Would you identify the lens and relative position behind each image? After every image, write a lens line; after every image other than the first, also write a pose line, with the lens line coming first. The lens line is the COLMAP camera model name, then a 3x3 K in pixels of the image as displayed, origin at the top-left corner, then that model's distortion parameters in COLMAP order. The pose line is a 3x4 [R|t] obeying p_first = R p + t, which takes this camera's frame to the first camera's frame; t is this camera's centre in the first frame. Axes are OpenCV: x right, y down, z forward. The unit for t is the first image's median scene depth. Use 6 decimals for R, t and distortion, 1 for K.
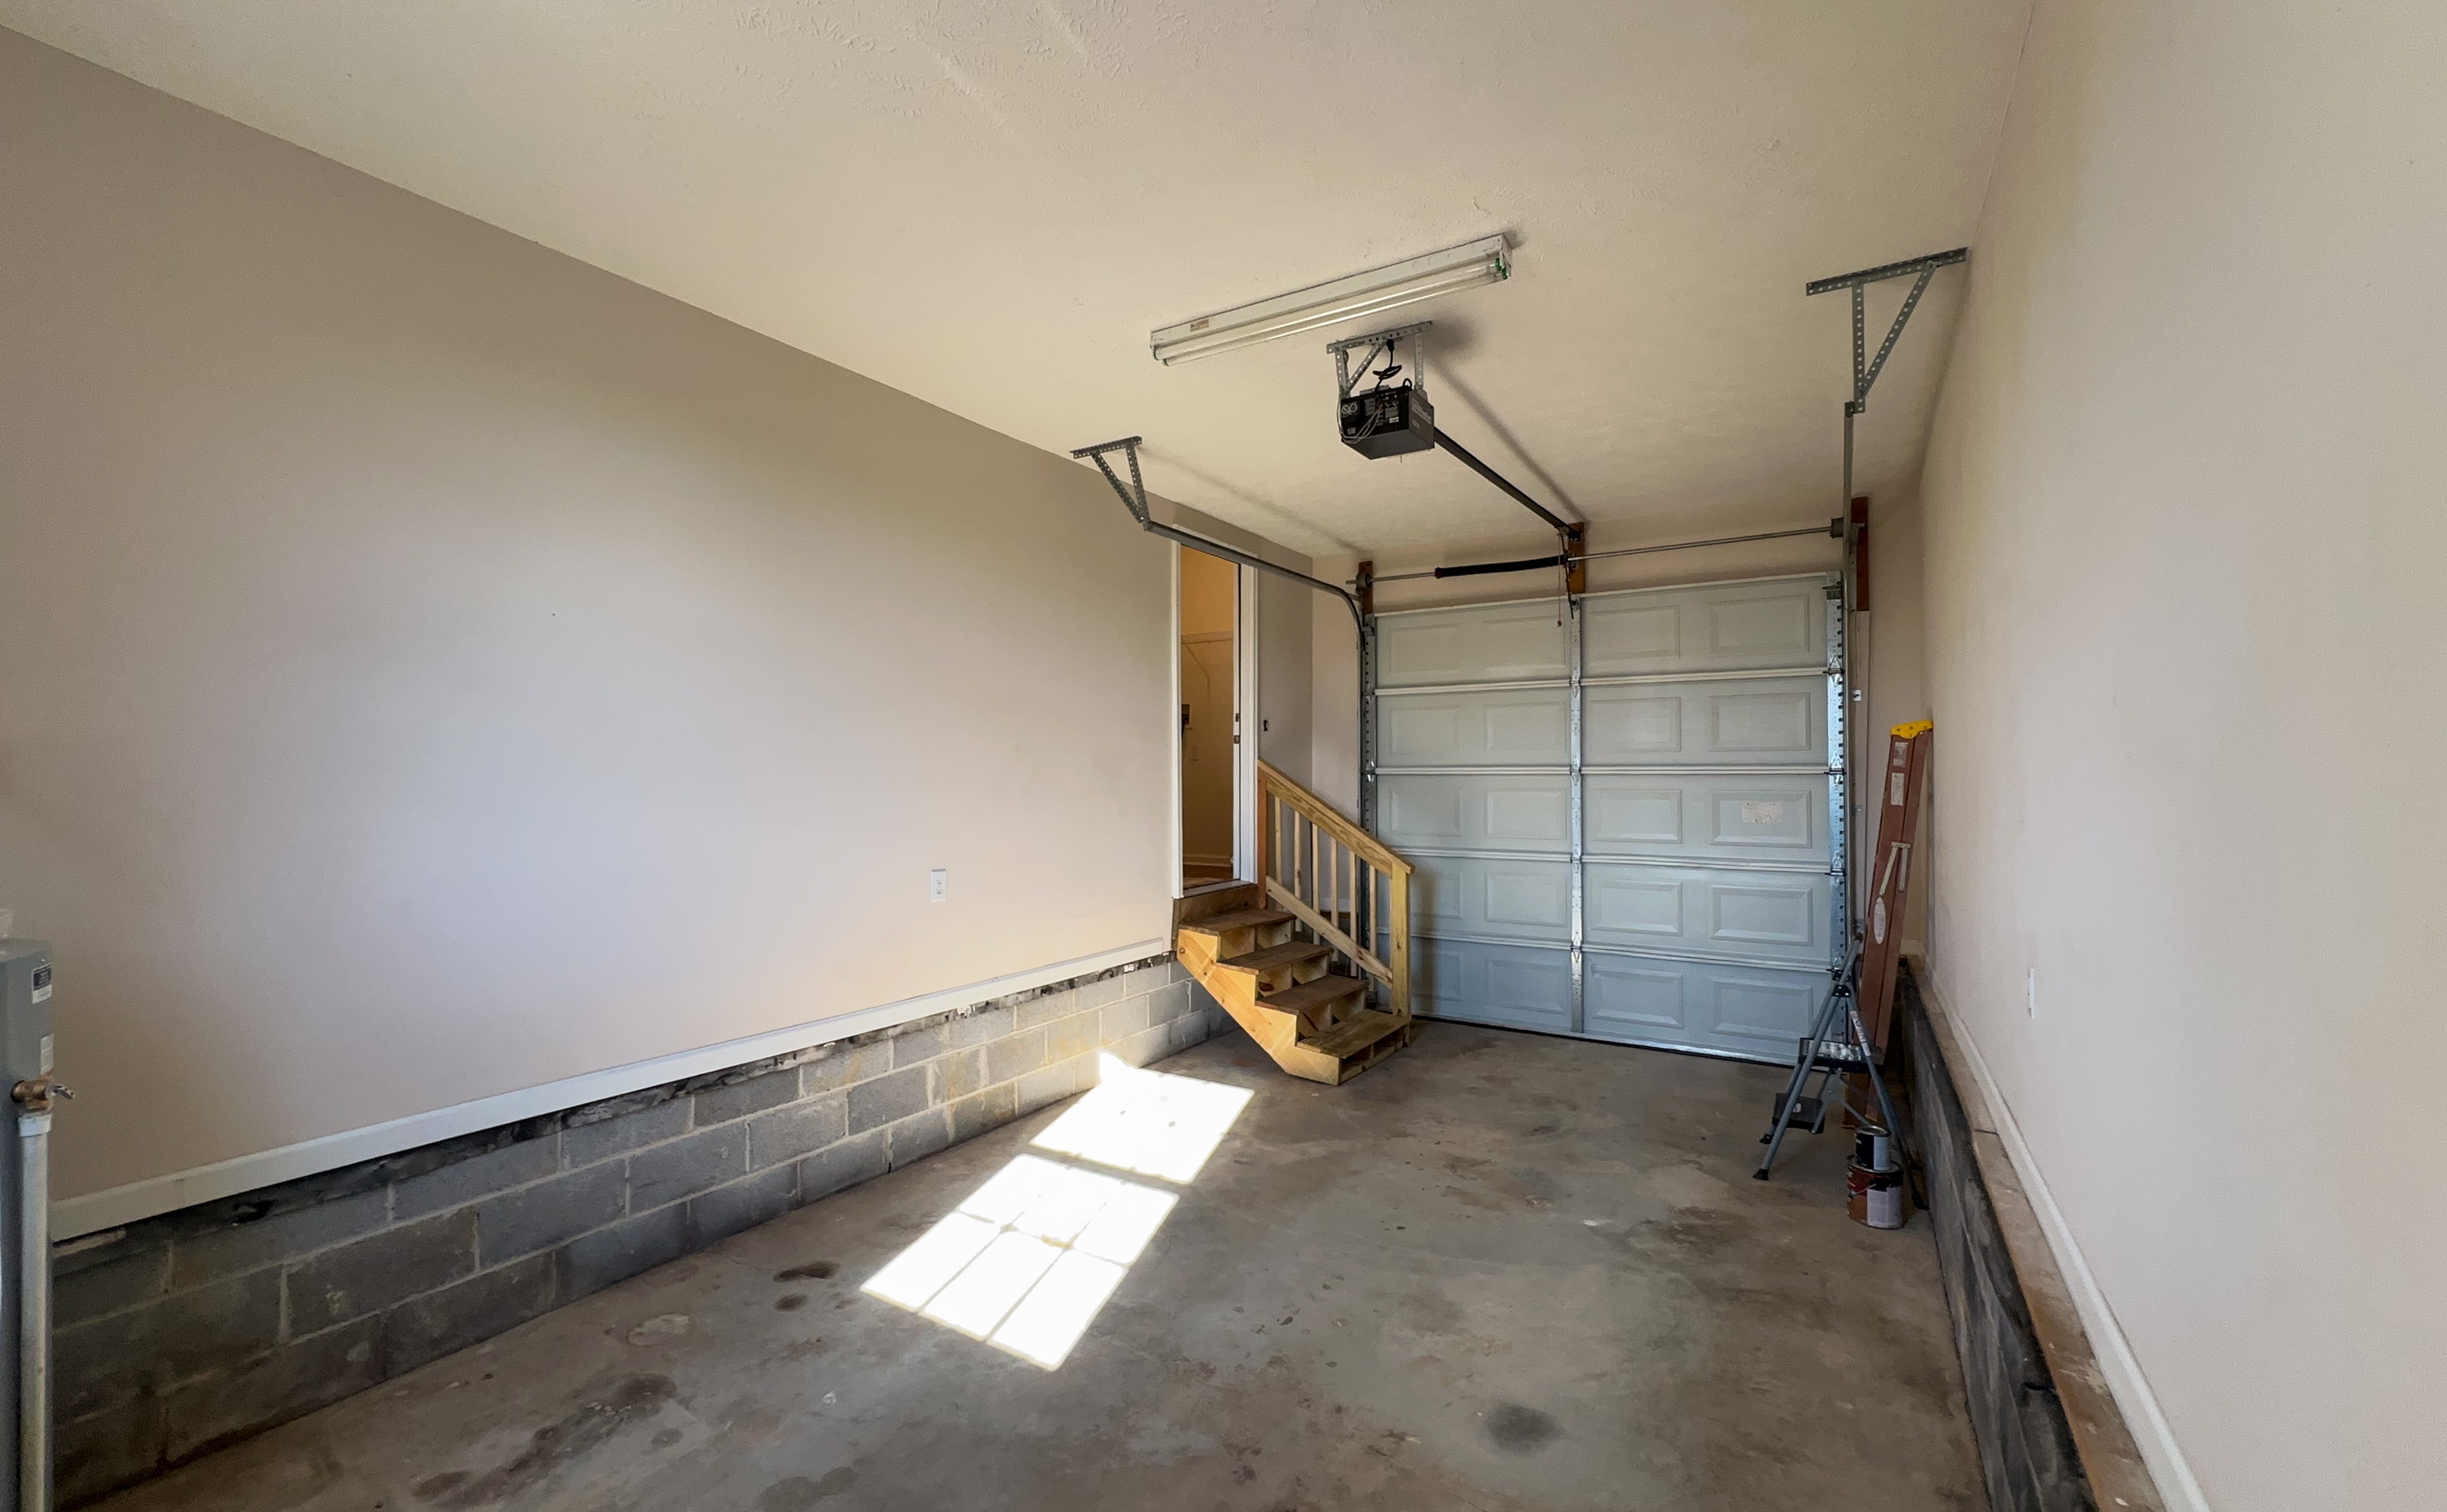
lens RADIAL K [[1007.7, 0, 1220.1], [0, 1007.7, 764.2], [0, 0, 1]] dist [-0.002092, 0.000101]
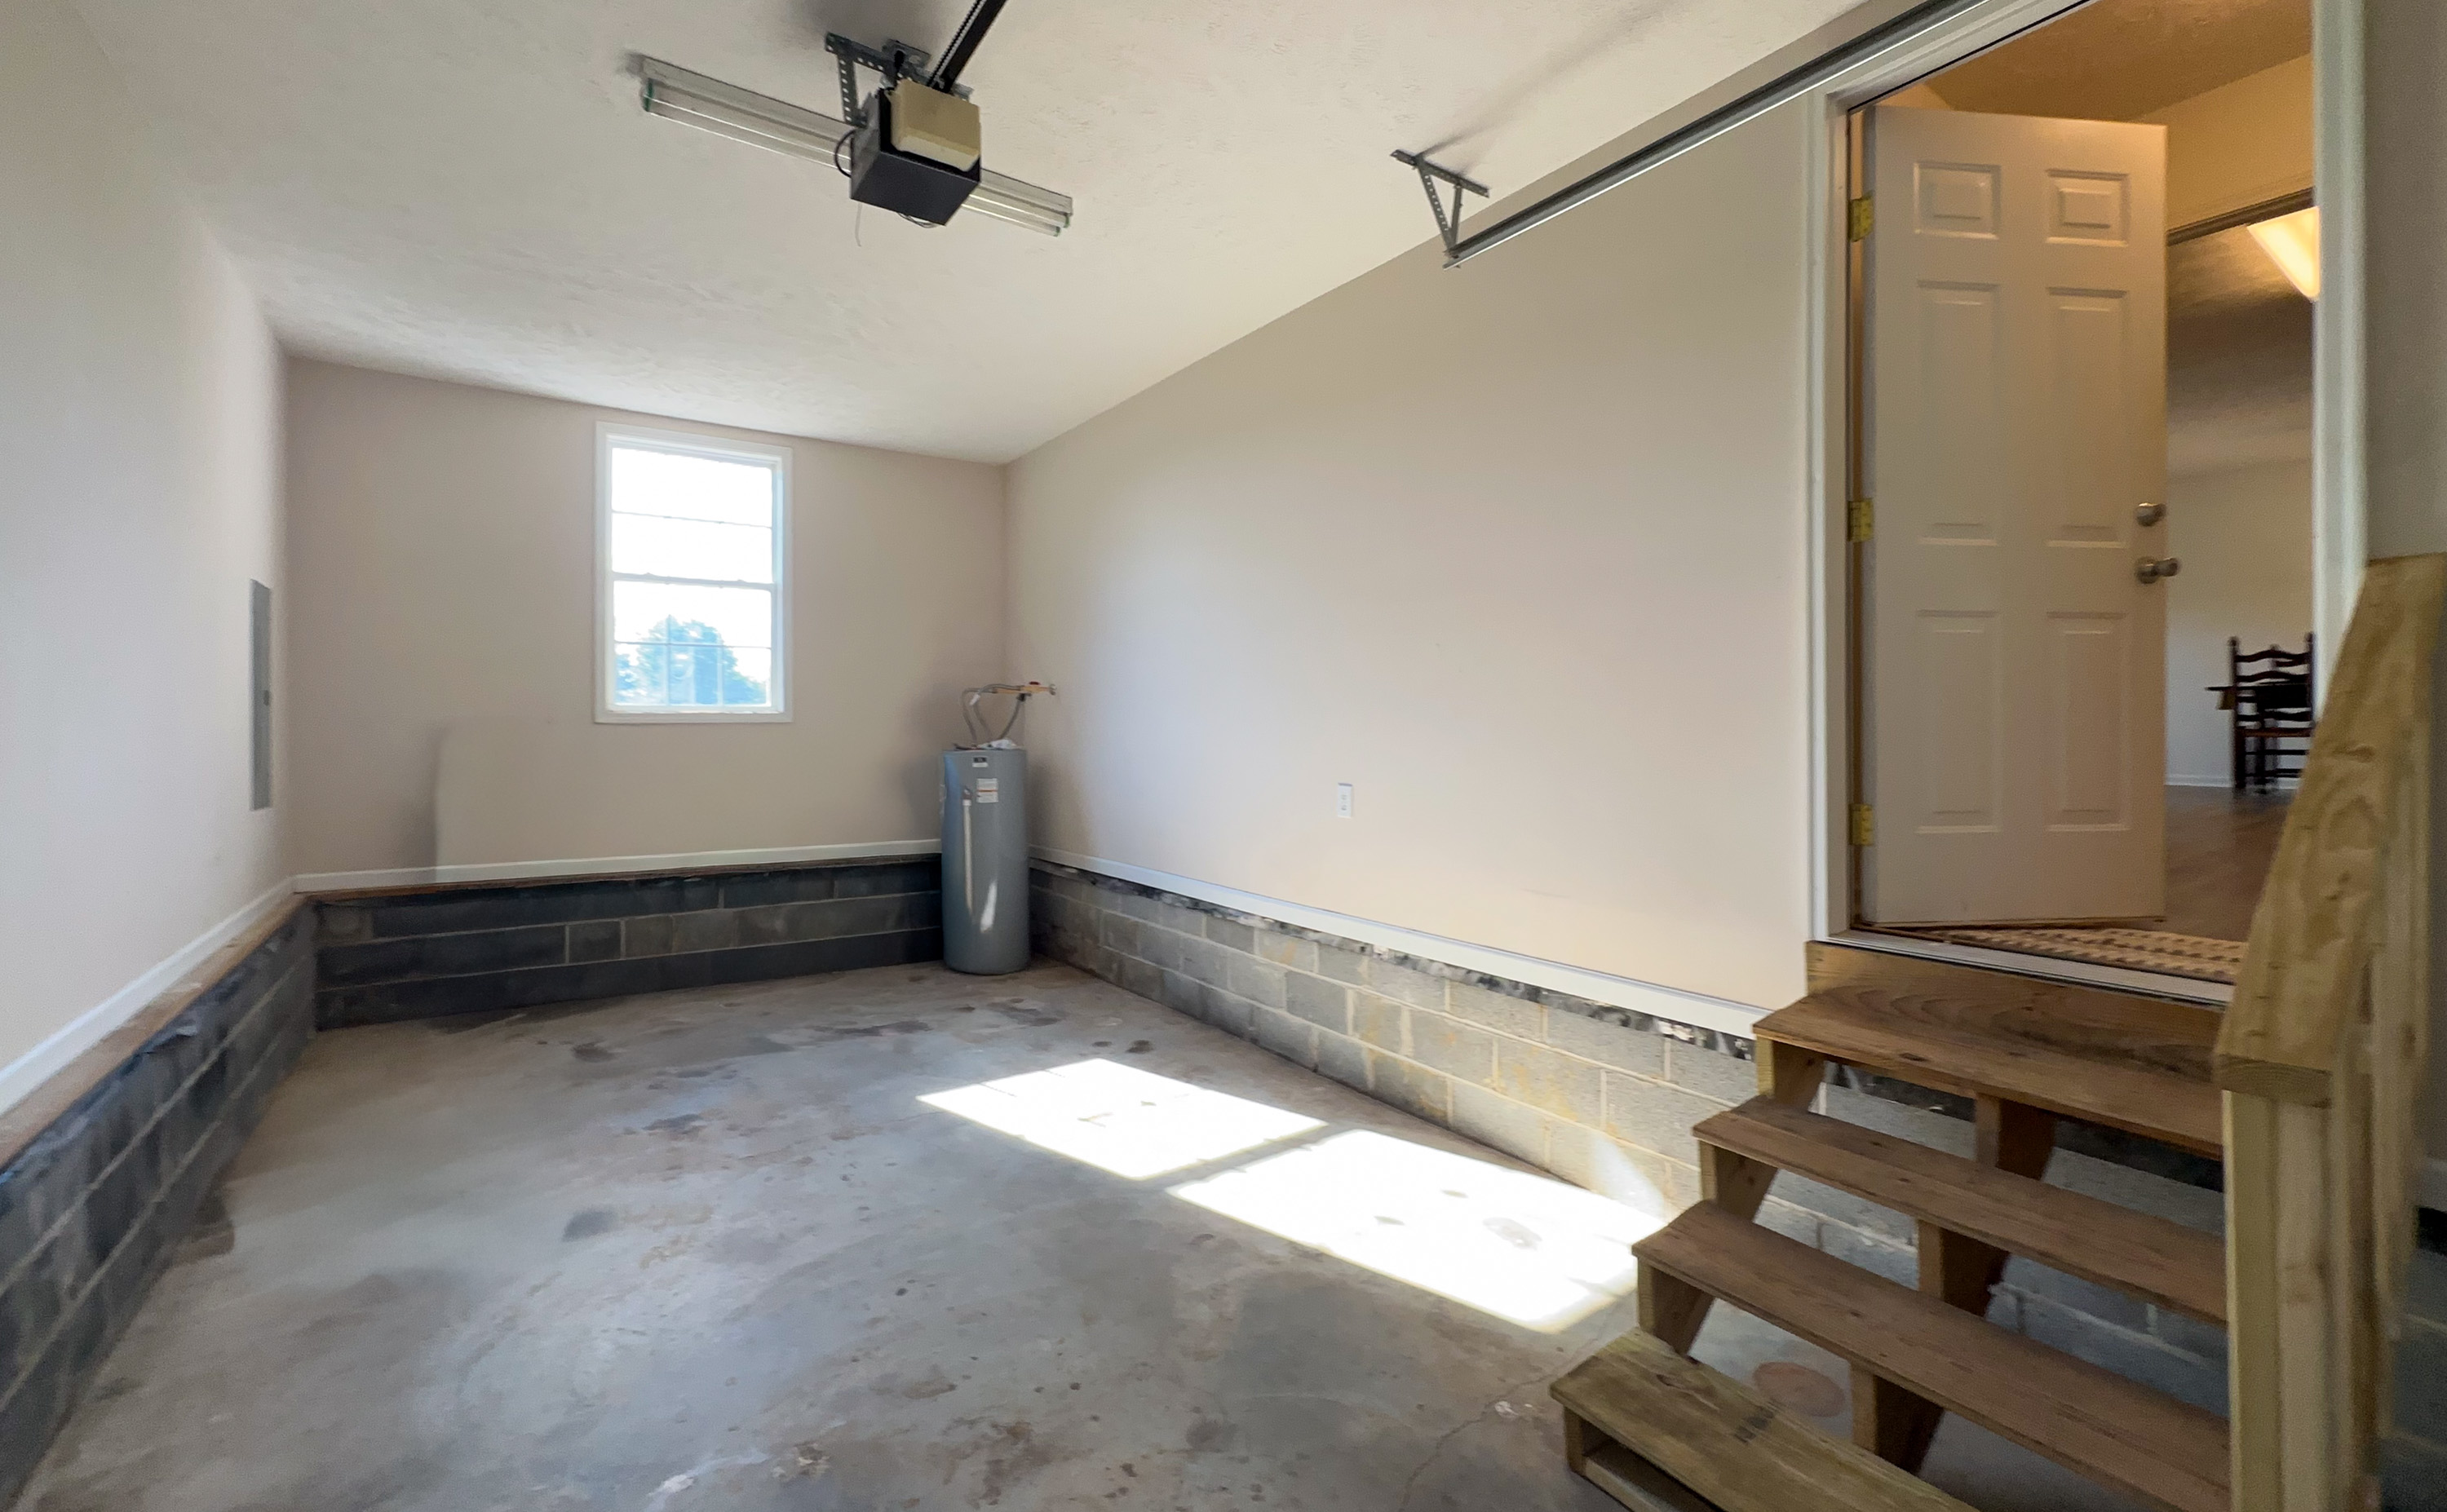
lens RADIAL K [[1007.7, 0, 1187.7], [0, 1007.7, 723.9], [0, 0, 1]] dist [-0.002092, 0.000101]
pose [[-0.416180, 0.000470, -0.909282, 0.659095], [0.012839, 0.999903, -0.005359, 0.054520], [0.909192, -0.013904, -0.416146, 1.314521]]
